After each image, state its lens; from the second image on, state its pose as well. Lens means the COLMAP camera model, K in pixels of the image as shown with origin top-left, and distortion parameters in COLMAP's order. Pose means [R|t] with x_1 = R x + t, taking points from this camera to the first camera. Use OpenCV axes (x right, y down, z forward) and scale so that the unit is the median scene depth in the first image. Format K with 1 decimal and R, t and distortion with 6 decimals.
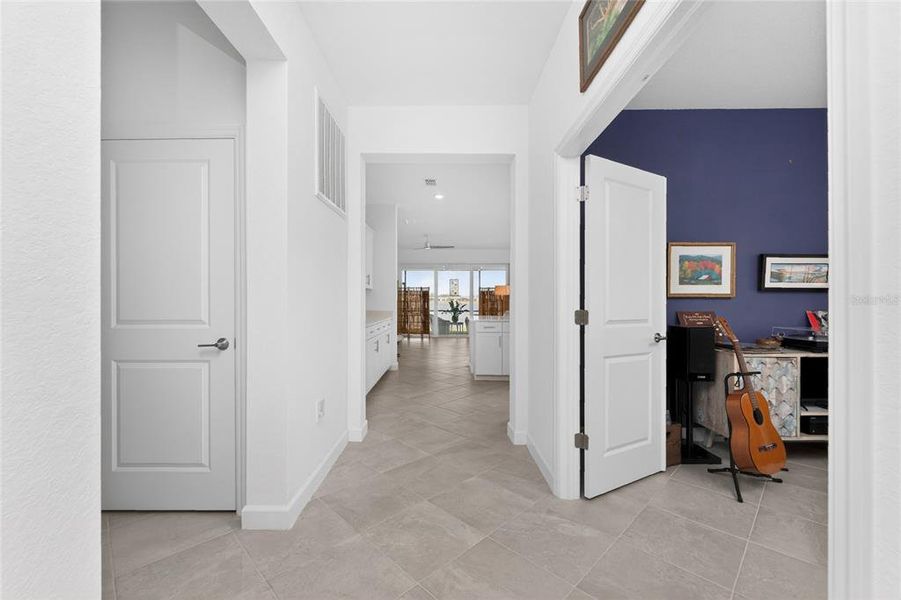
lens RADIAL K [[342.8, 0, 445.8], [0, 342.8, 299.9], [0, 0, 1]] dist [0.001953, 0.000128]
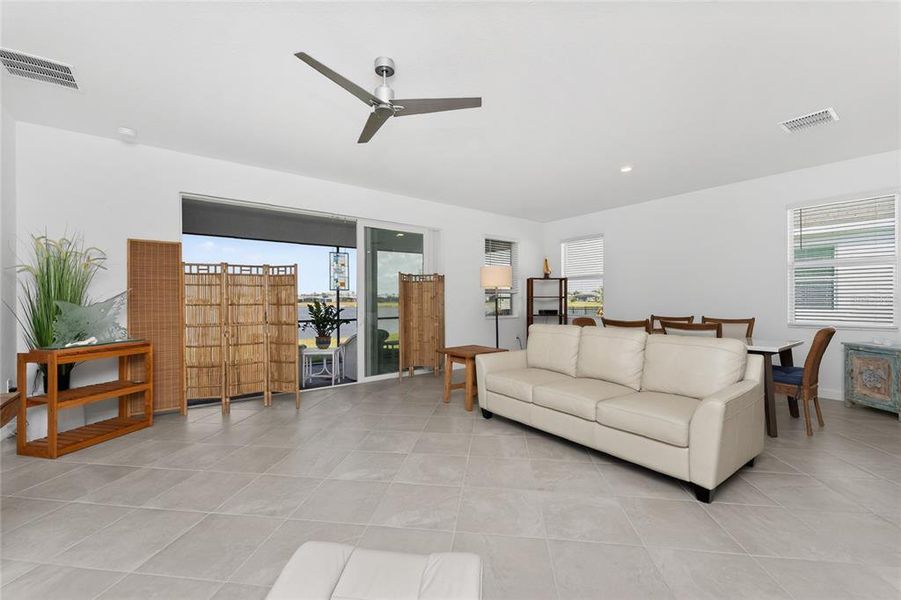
lens RADIAL K [[371.6, 0, 452.2], [0, 371.6, 301.4], [0, 0, 1]] dist [0.005648, 0.000036]
pose [[0.791404, -0.005450, 0.611270, -0.155592], [0.003829, 0.999985, 0.003958, 0.001151], [-0.611282, -0.000792, 0.791413, 0.559235]]
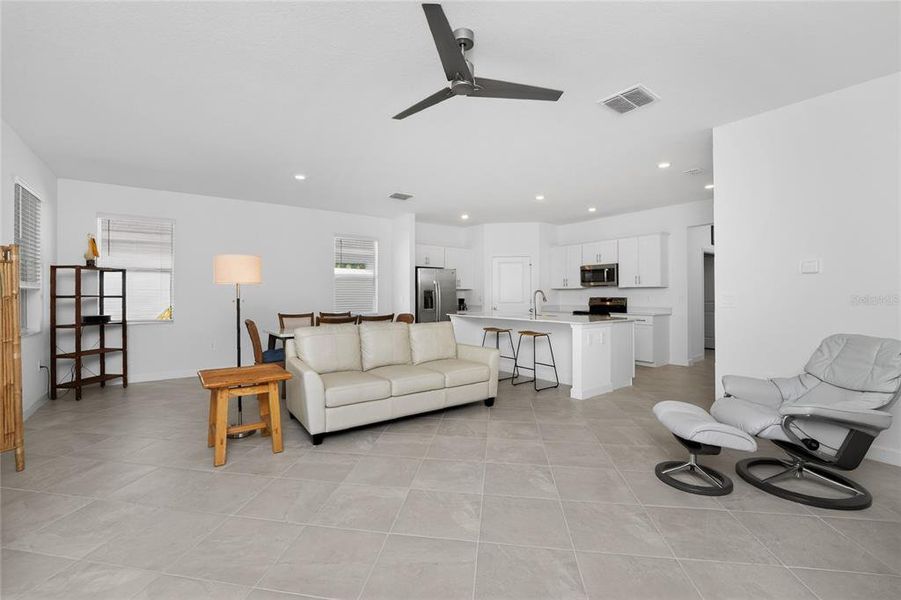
lens RADIAL K [[371.6, 0, 438.9], [0, 371.6, 301.2], [0, 0, 1]] dist [0.005648, 0.000036]
pose [[-0.574965, -0.011376, 0.818099, -0.208506], [0.002867, 0.999869, 0.015919, -0.003291], [-0.818173, 0.011499, -0.574858, 0.912494]]
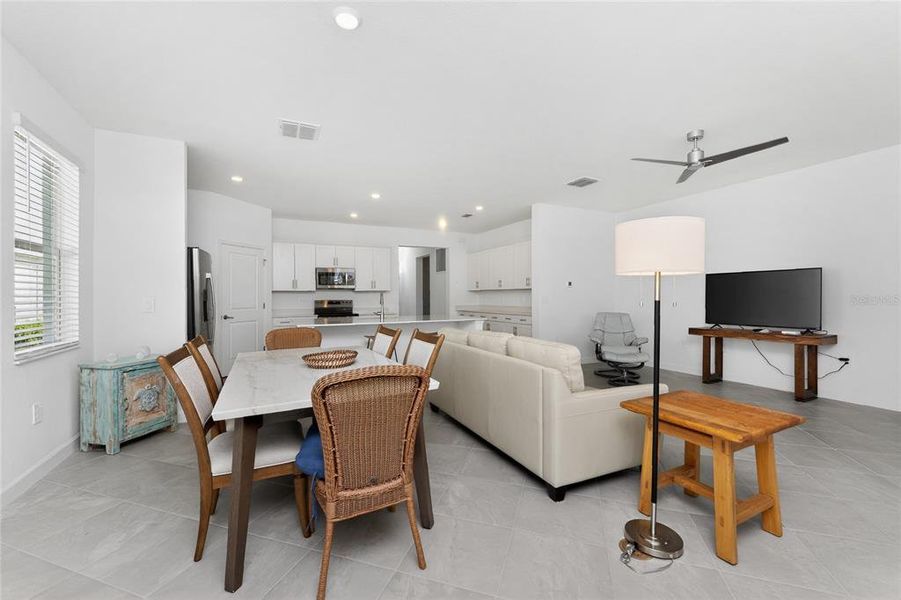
lens RADIAL K [[371.6, 0, 441.4], [0, 371.6, 299.5], [0, 0, 1]] dist [0.005648, 0.000036]
pose [[-0.907779, 0.008860, -0.419355, 0.311366], [0.007076, 0.999958, 0.005810, -0.002678], [0.419388, 0.002307, -0.907804, 0.990609]]
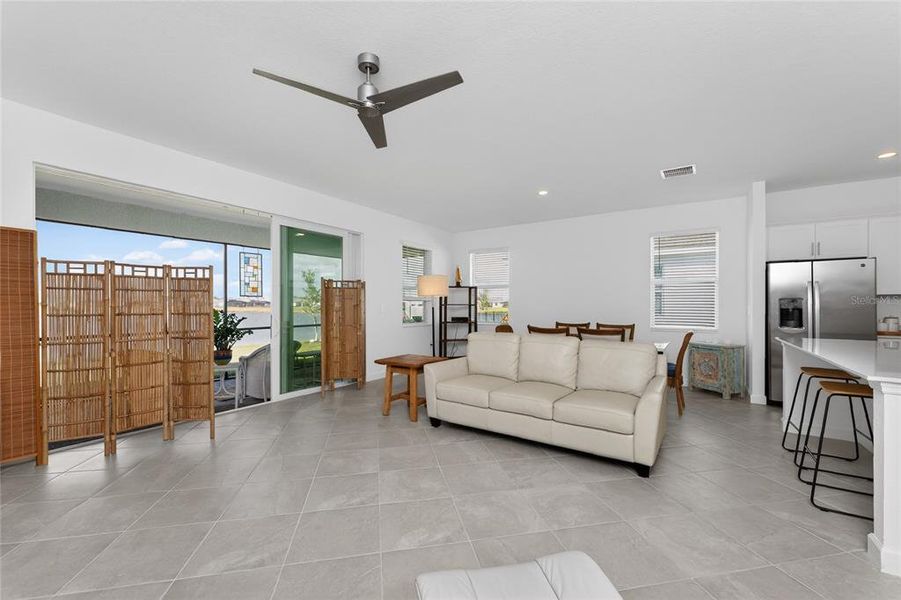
lens RADIAL K [[371.6, 0, 453.0], [0, 371.6, 307.9], [0, 0, 1]] dist [0.005648, 0.000036]
pose [[0.550577, -0.006000, 0.834763, -0.203277], [-0.002620, 0.999957, 0.008915, -0.003635], [-0.834780, -0.007096, 0.550537, 0.608676]]
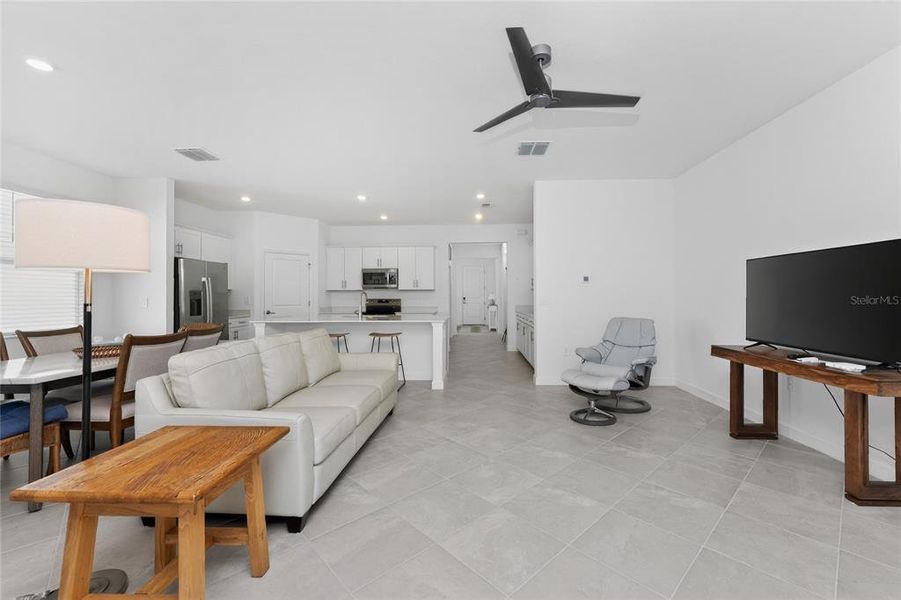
lens RADIAL K [[371.6, 0, 453.8], [0, 371.6, 296.7], [0, 0, 1]] dist [0.005648, 0.000036]
pose [[-0.998162, 0.004348, 0.060452, -0.001127], [0.004416, 0.999990, 0.000997, -0.002635], [-0.060447, 0.001262, -0.998171, 1.007035]]
